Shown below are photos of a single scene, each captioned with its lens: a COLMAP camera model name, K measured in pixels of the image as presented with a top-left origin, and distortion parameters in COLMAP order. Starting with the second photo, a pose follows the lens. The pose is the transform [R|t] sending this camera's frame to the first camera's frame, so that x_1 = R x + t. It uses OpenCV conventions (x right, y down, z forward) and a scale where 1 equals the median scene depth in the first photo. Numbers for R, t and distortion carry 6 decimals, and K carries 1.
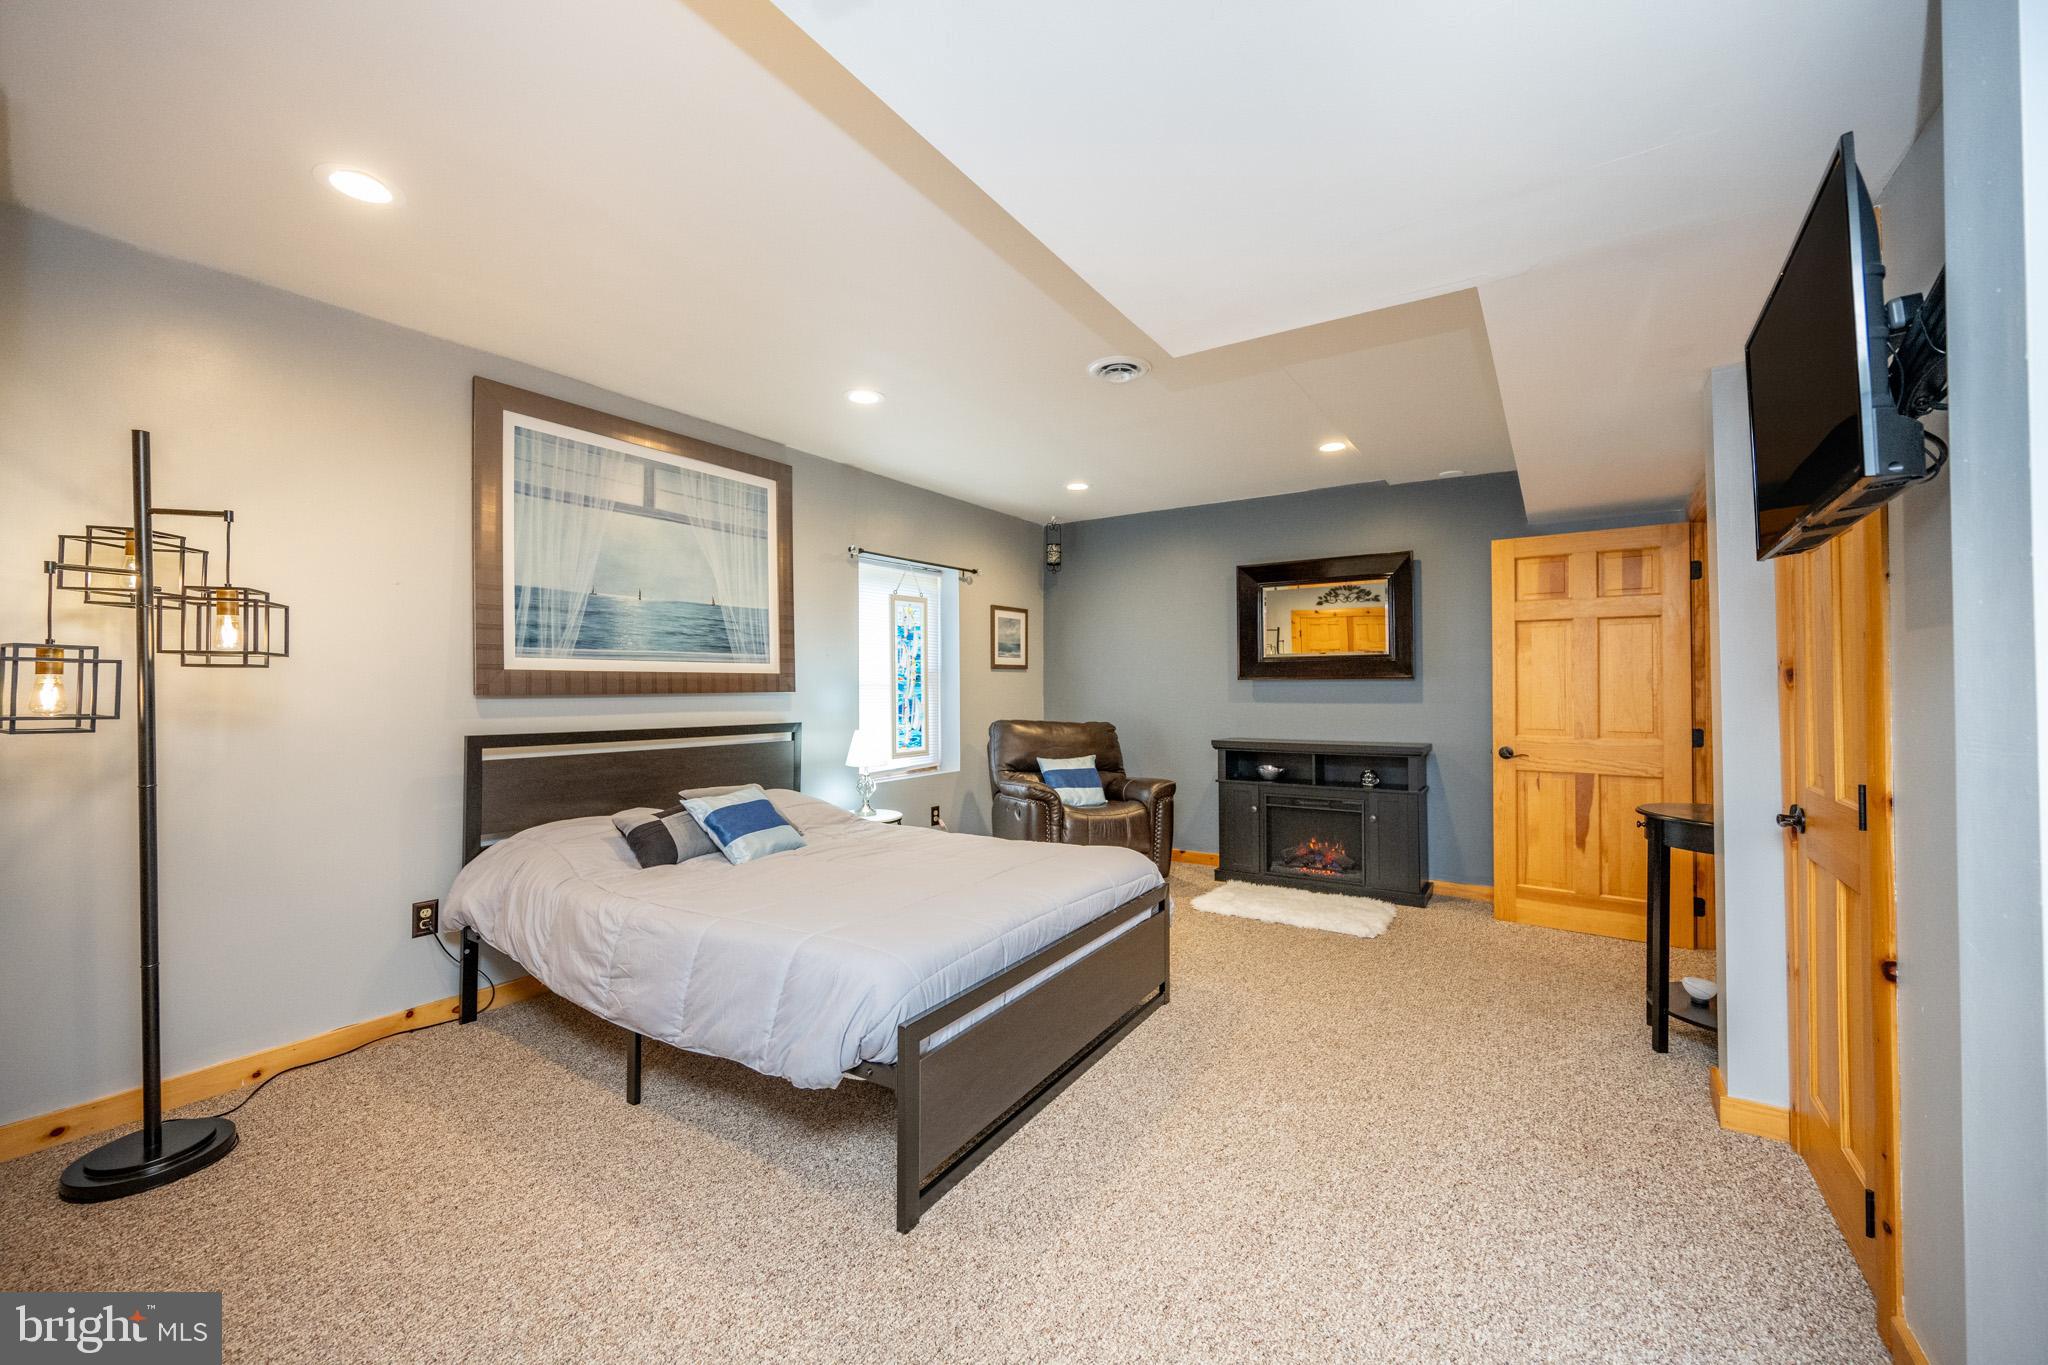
lens RADIAL K [[834.9, 0, 1021.4], [0, 834.9, 677.7], [0, 0, 1]] dist [-0.002541, 0.000263]
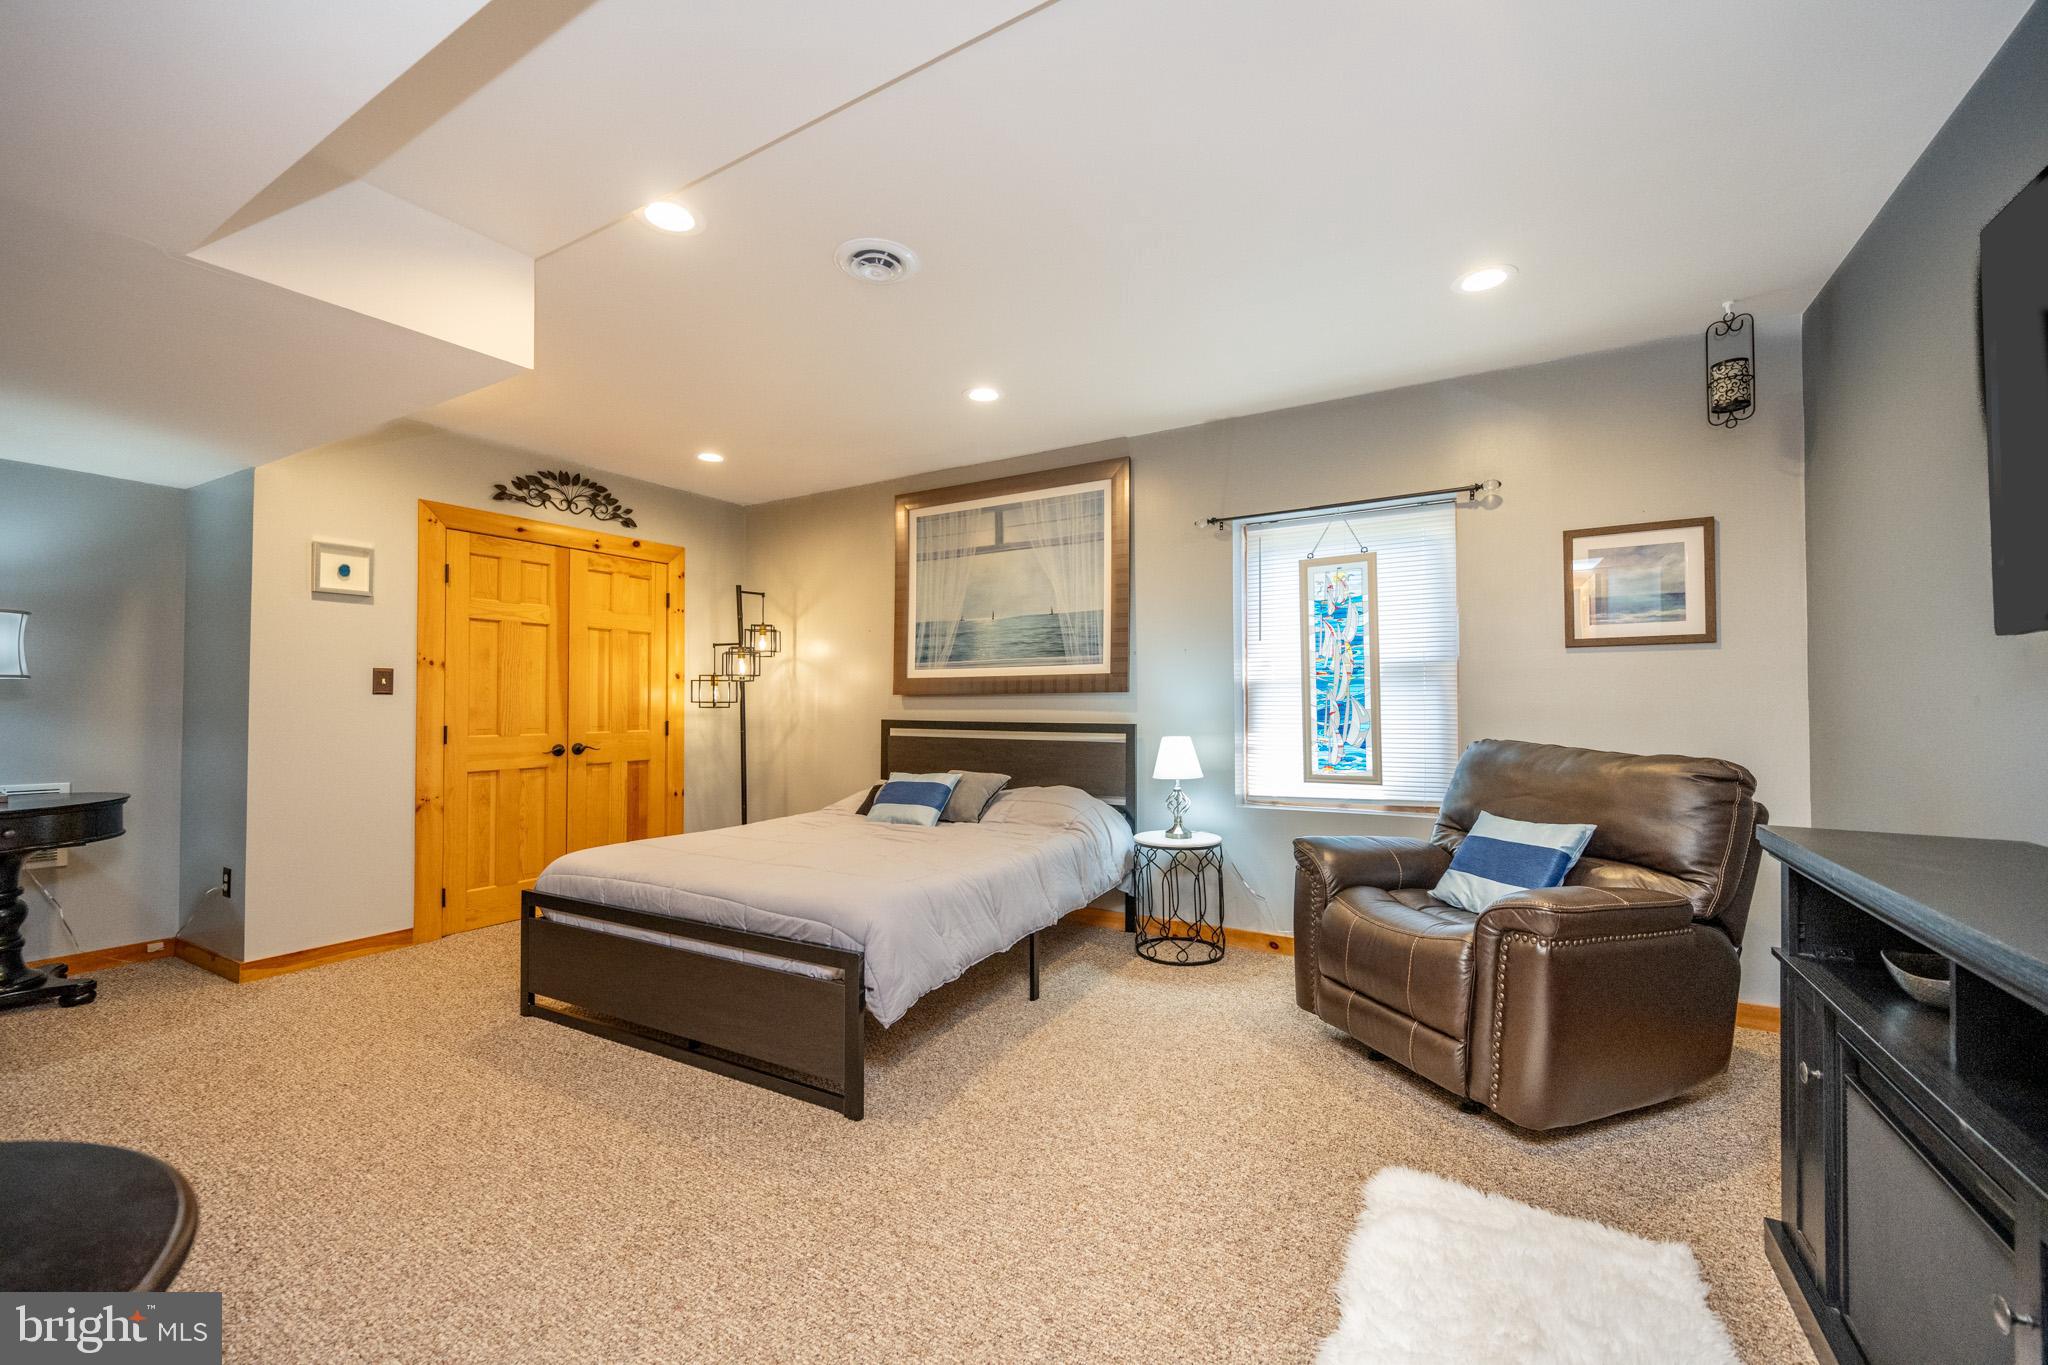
lens RADIAL K [[834.9, 0, 1034.9], [0, 834.9, 693.4], [0, 0, 1]] dist [-0.002541, 0.000263]
pose [[0.035492, -0.011832, -0.999300, 0.725759], [0.013071, 0.999850, -0.011375, 0.030286], [0.999284, -0.012658, 0.035642, 0.919316]]
